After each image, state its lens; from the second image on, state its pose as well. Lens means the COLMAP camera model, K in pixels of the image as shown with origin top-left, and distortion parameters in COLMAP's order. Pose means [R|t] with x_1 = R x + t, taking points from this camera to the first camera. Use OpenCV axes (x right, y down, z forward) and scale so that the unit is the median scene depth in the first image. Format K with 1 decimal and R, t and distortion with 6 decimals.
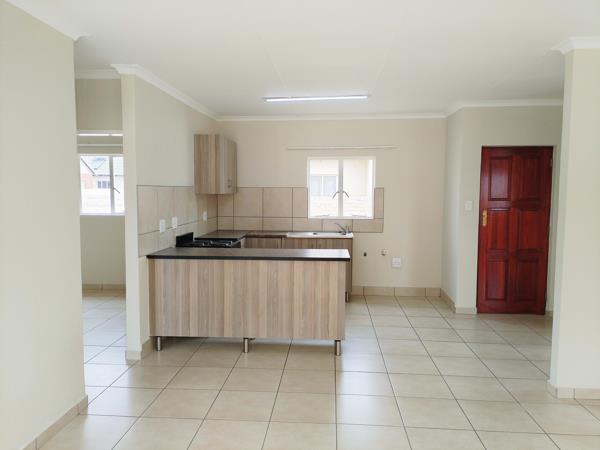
lens RADIAL K [[450.2, 0, 298.1], [0, 450.2, 224.9], [0, 0, 1]] dist [0.081934, -0.092118]
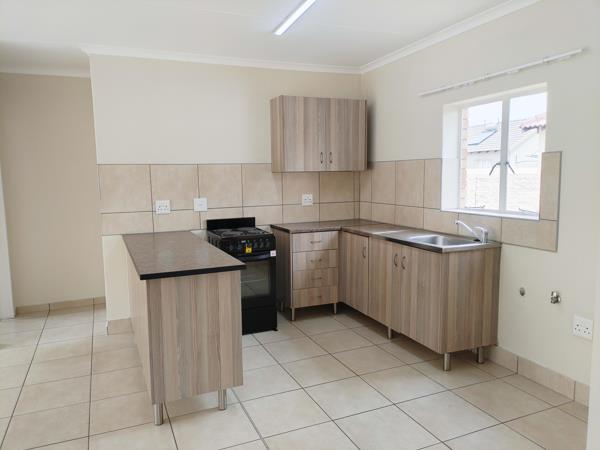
lens RADIAL K [[450.2, 0, 298.1], [0, 450.2, 224.9], [0, 0, 1]] dist [0.081934, -0.092118]
pose [[0.463705, 0.089180, -0.881490, 0.548617], [-0.049997, 0.995970, 0.074462, -0.036659], [0.884578, 0.009544, 0.466295, 0.660375]]
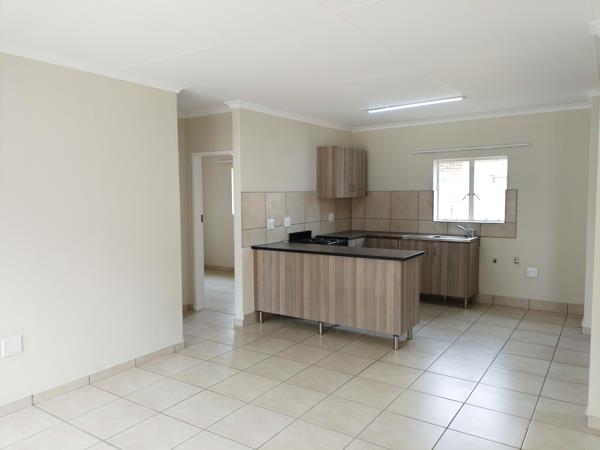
lens RADIAL K [[450.2, 0, 298.1], [0, 450.2, 224.9], [0, 0, 1]] dist [0.081934, -0.092118]
pose [[0.867389, 0.023675, -0.497067, 0.311578], [-0.027190, 0.999630, 0.000165, 0.001956], [0.496887, 0.013372, 0.867712, -0.030165]]
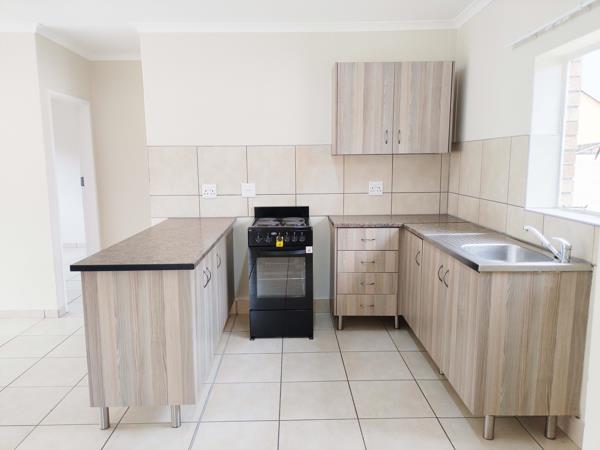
lens RADIAL K [[450.2, 0, 298.1], [0, 450.2, 224.9], [0, 0, 1]] dist [0.081934, -0.092118]
pose [[0.089799, 0.135991, -0.986632, 0.501190], [-0.067812, 0.989170, 0.130169, -0.049080], [0.993649, 0.055217, 0.098048, 0.891641]]
